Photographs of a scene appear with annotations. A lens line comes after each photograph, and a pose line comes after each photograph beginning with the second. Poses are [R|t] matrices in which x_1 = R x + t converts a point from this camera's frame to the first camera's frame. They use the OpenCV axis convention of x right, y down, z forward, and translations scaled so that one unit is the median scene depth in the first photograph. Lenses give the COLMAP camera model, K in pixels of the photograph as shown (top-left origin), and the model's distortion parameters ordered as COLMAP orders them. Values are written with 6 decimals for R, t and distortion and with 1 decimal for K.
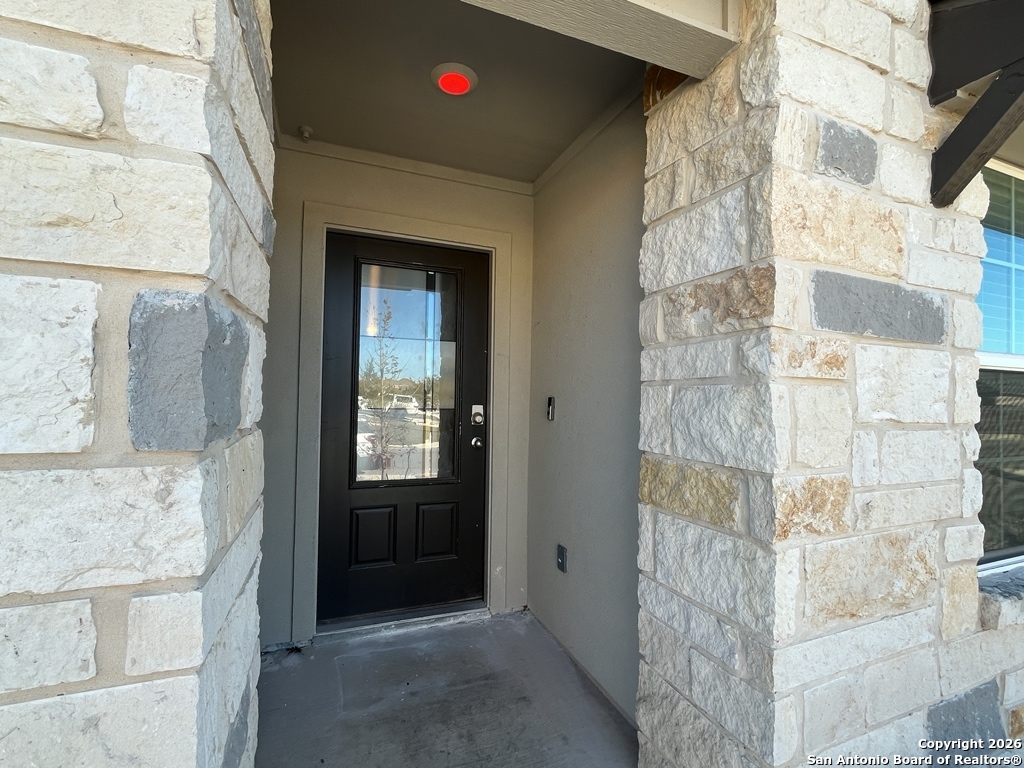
lens RADIAL K [[470.1, 0, 514.5], [0, 470.1, 387.9], [0, 0, 1]] dist [-0.004799, -0.000509]
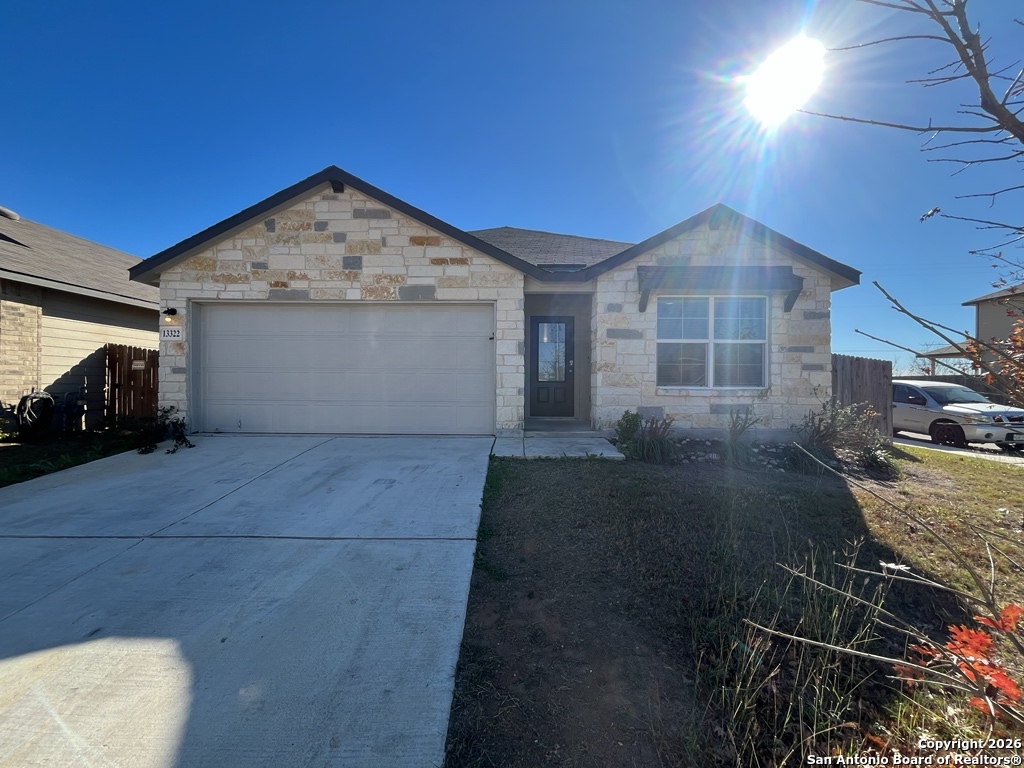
lens RADIAL K [[415.0, 0, 512.6], [0, 415.0, 385.9], [0, 0, 1]] dist [-0.003511, -0.000163]
pose [[0.918785, -0.010489, -0.394619, 1.560673], [0.013990, 0.999884, 0.005996, 0.425694], [0.394510, -0.011030, 0.918825, -4.262547]]
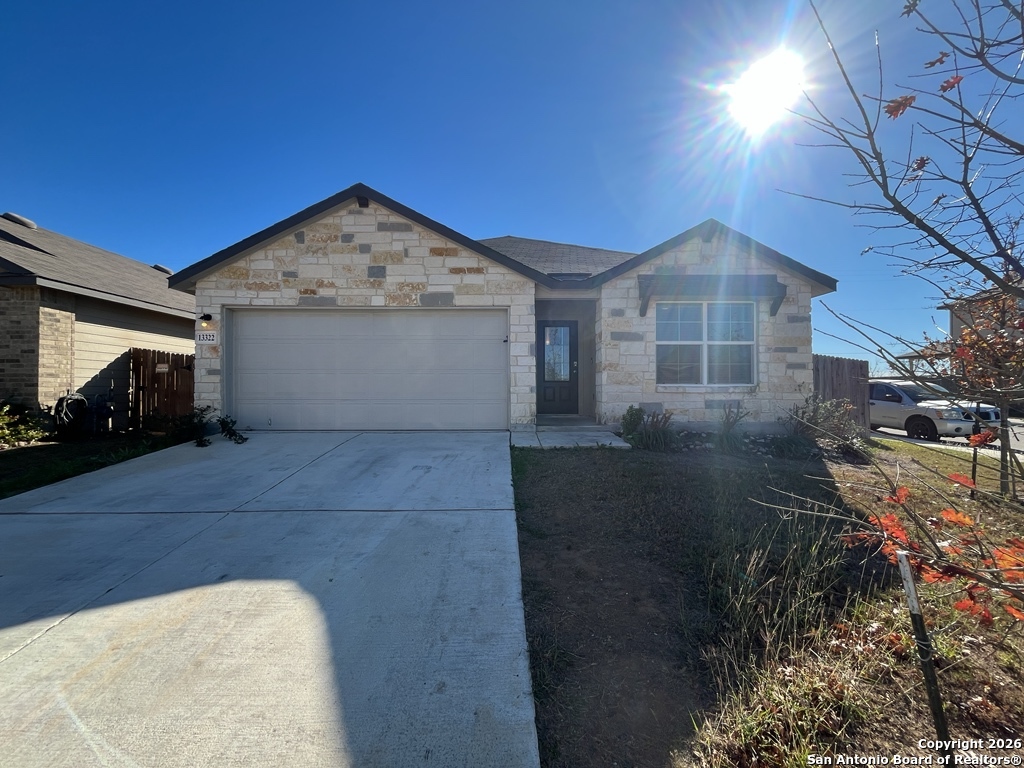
lens RADIAL K [[415.0, 0, 512.7], [0, 415.0, 385.2], [0, 0, 1]] dist [-0.003511, -0.000163]
pose [[0.927258, -0.021009, -0.373834, 1.468897], [0.020375, 0.999776, -0.005648, 0.493943], [0.373869, -0.002380, 0.927479, -4.797878]]
